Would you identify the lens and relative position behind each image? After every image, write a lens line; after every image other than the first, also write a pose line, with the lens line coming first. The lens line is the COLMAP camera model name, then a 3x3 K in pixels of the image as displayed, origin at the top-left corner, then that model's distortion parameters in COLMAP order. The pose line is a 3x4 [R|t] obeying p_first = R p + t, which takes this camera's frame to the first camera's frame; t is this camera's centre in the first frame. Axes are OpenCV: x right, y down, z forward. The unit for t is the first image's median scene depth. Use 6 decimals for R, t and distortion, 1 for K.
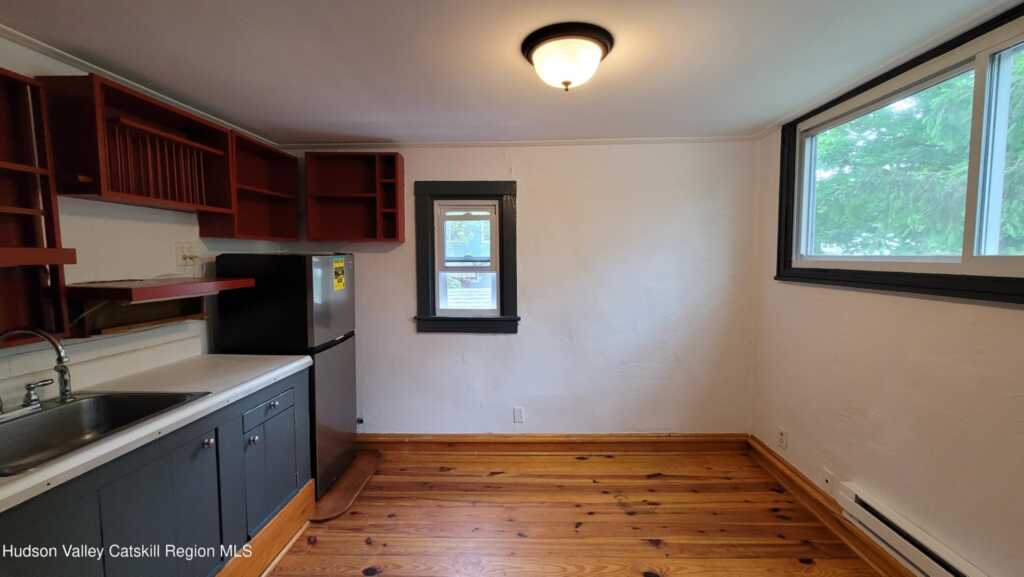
lens RADIAL K [[417.3, 0, 516.3], [0, 417.3, 289.0], [0, 0, 1]] dist [-0.000870, 0.000051]
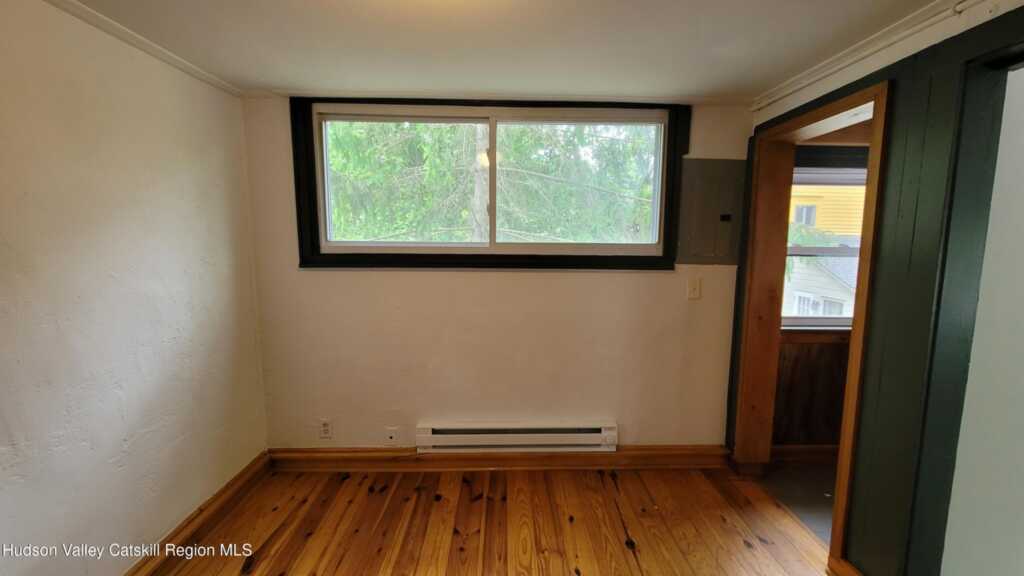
lens RADIAL K [[426.6, 0, 512.9], [0, 426.6, 291.4], [0, 0, 1]] dist [-0.000665, -0.000065]
pose [[-0.052582, -0.111316, 0.992393, -0.390653], [0.075259, 0.990500, 0.115091, -0.049298], [-0.995777, 0.080738, -0.043705, 0.665264]]
